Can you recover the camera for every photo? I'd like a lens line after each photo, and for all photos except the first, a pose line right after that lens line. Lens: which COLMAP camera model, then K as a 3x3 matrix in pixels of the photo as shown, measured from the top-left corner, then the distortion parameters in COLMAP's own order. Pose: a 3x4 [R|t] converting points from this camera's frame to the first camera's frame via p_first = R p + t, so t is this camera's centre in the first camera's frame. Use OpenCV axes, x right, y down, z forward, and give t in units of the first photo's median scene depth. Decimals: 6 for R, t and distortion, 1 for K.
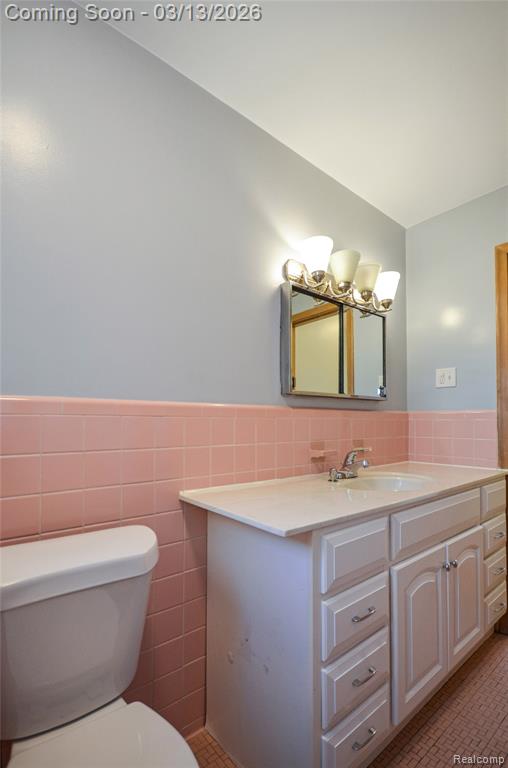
lens RADIAL K [[346.6, 0, 252.2], [0, 346.6, 403.5], [0, 0, 1]] dist [-0.020492, 0.000048]
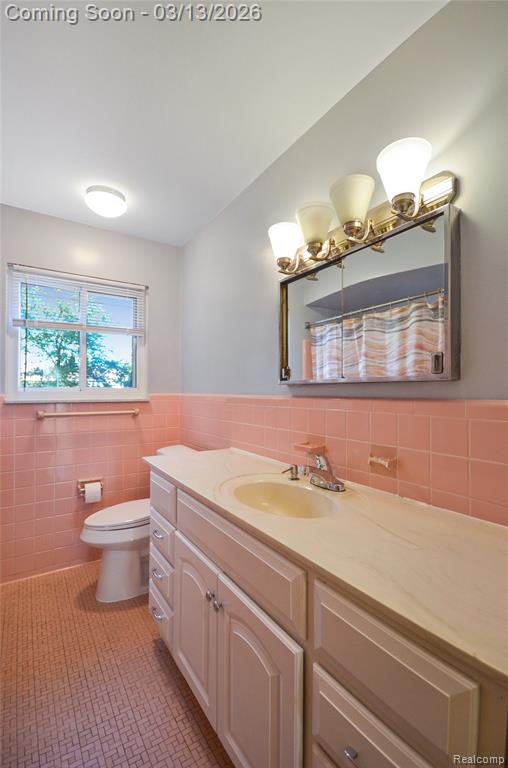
lens RADIAL K [[335.6, 0, 254.0], [0, 335.6, 384.0], [0, 0, 1]] dist [0.001100, -0.008942]
pose [[-0.076521, -0.029538, -0.996630, 1.105208], [0.043069, 0.998530, -0.032901, 0.001387], [0.996137, -0.045441, -0.075136, 0.957446]]
